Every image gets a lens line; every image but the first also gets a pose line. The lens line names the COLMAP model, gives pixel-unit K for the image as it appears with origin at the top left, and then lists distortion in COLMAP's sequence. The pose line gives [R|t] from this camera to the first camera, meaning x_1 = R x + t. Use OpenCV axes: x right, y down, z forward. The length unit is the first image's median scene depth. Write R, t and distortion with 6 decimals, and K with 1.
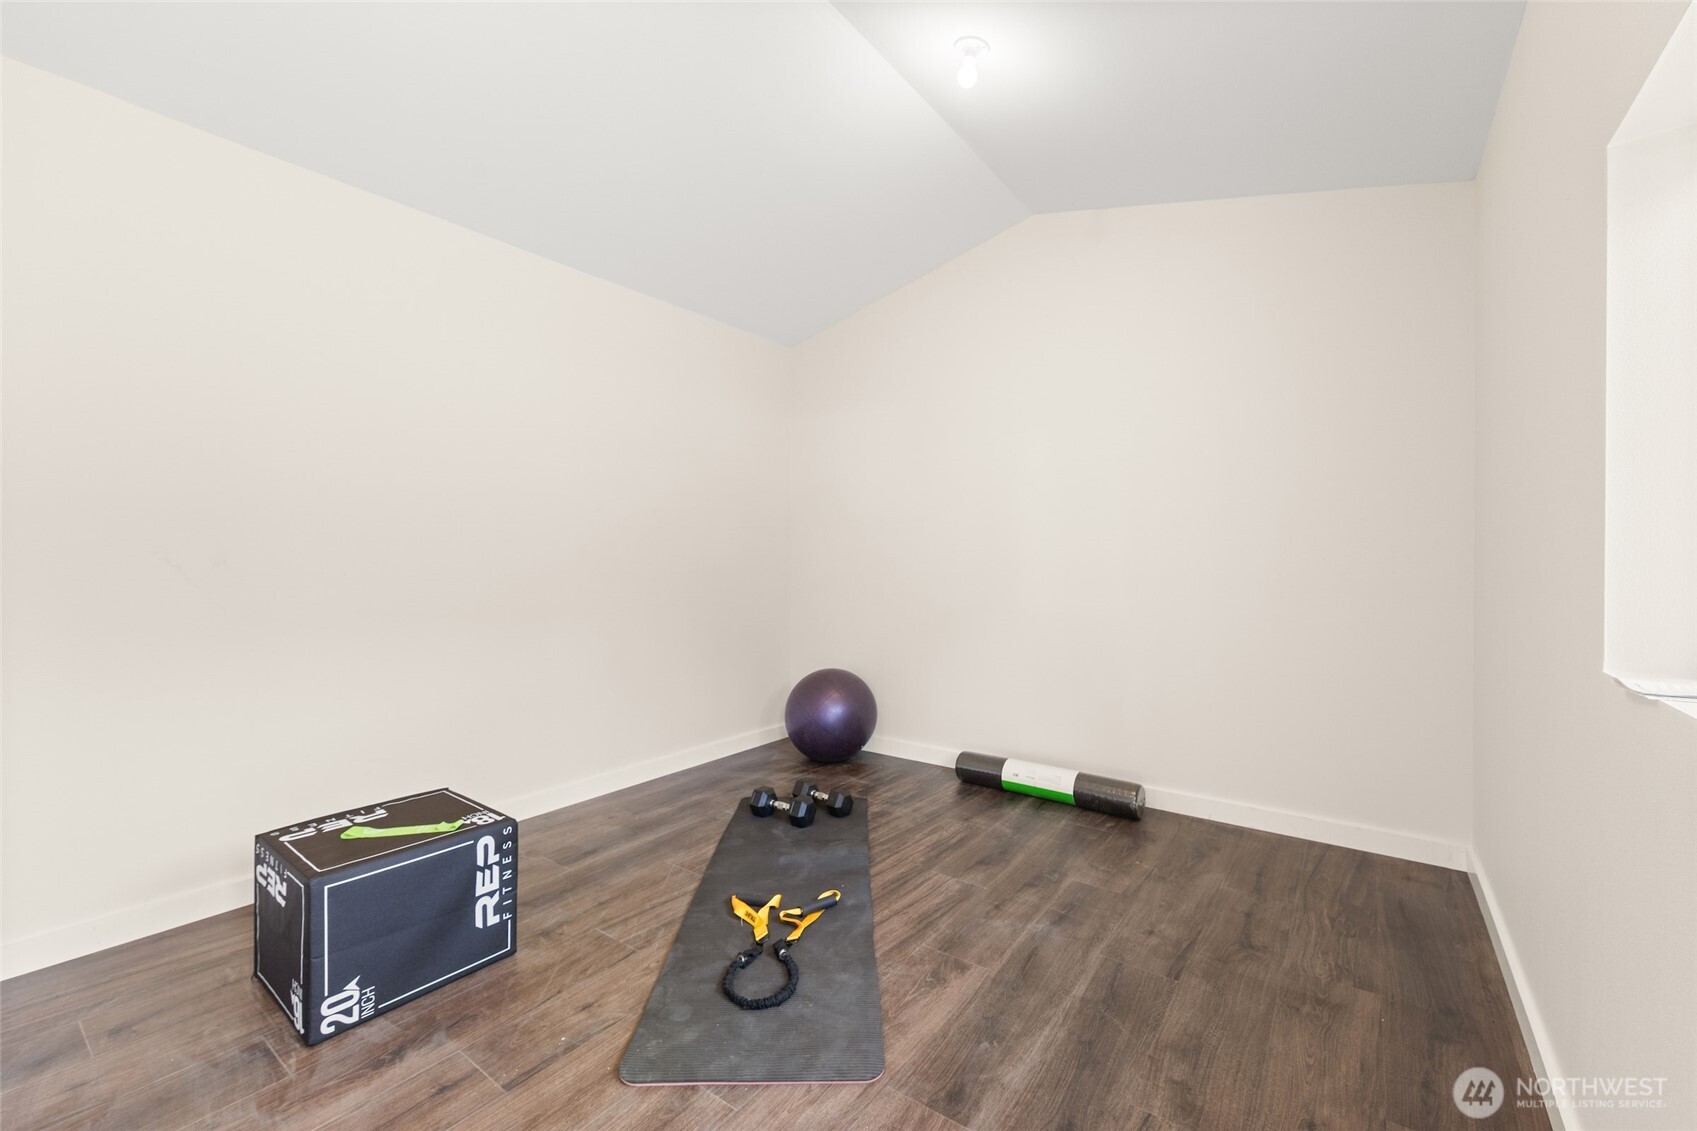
lens RADIAL K [[717.5, 0, 848.9], [0, 717.5, 563.2], [0, 0, 1]] dist [0.013118, -0.001338]
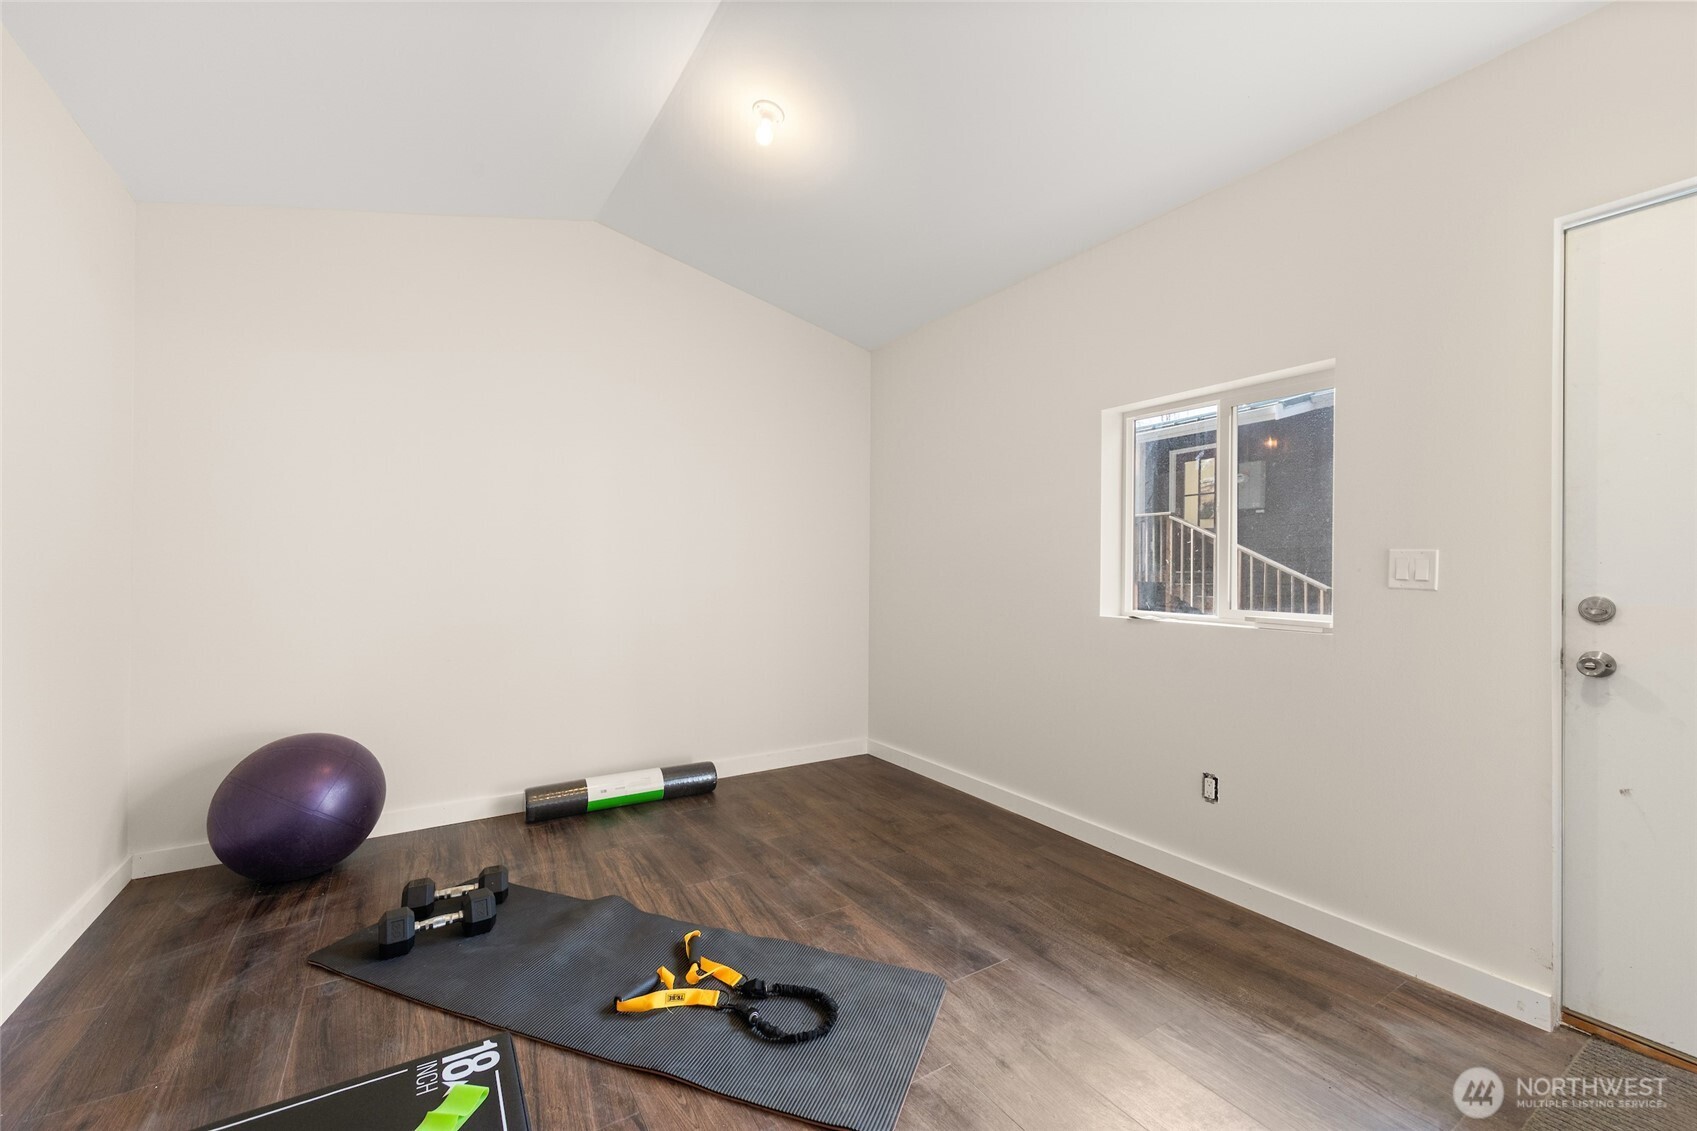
lens RADIAL K [[717.5, 0, 850.8], [0, 717.5, 568.1], [0, 0, 1]] dist [0.013118, -0.001338]
pose [[0.329127, 0.005202, 0.944271, -0.808563], [0.001498, 0.999981, -0.006031, -0.005262], [-0.944284, 0.003400, 0.329113, 0.491969]]
